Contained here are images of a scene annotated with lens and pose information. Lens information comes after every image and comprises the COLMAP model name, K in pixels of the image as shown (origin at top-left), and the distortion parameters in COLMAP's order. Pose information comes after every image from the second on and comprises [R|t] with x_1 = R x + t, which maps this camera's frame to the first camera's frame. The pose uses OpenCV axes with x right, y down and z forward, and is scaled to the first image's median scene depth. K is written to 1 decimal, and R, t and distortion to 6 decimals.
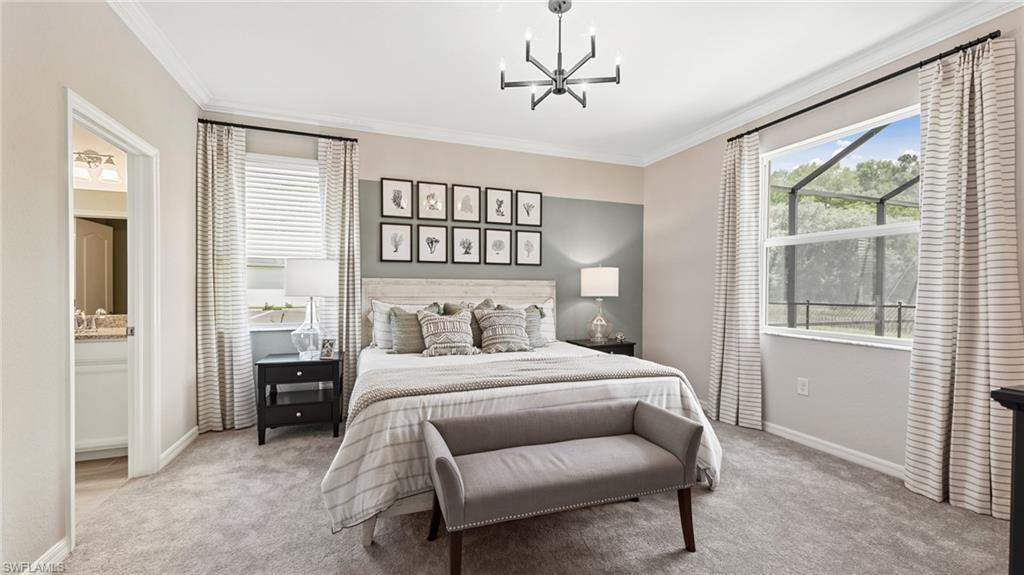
lens RADIAL K [[404.9, 0, 507.0], [0, 404.9, 293.0], [0, 0, 1]] dist [0.005579, -0.000654]
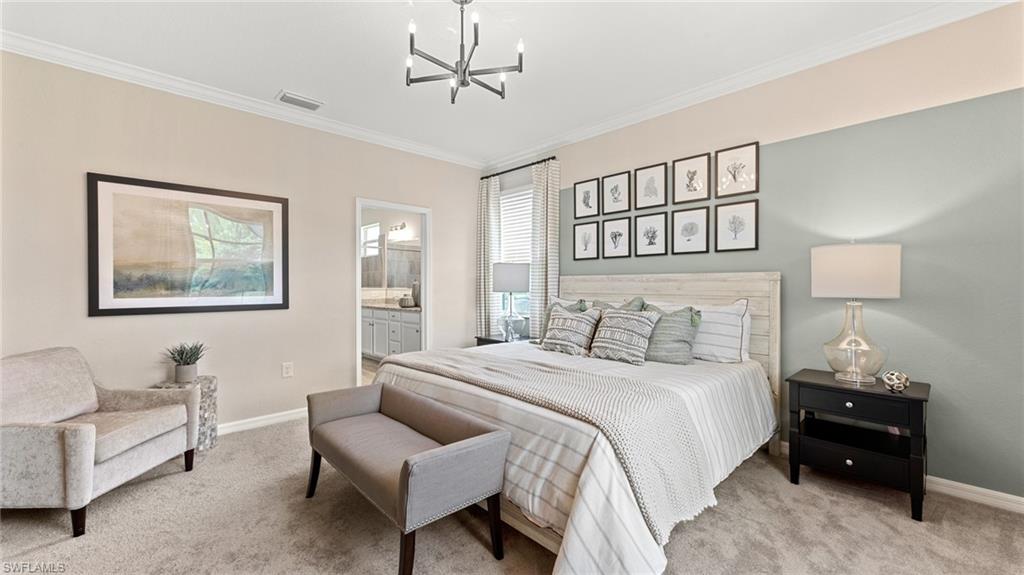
lens RADIAL K [[404.9, 0, 505.6], [0, 404.9, 283.9], [0, 0, 1]] dist [0.005579, -0.000654]
pose [[0.394225, -0.001691, -0.919012, 0.592170], [0.003095, 0.999995, -0.000513, -0.013609], [0.919009, -0.002643, 0.394229, 0.383045]]
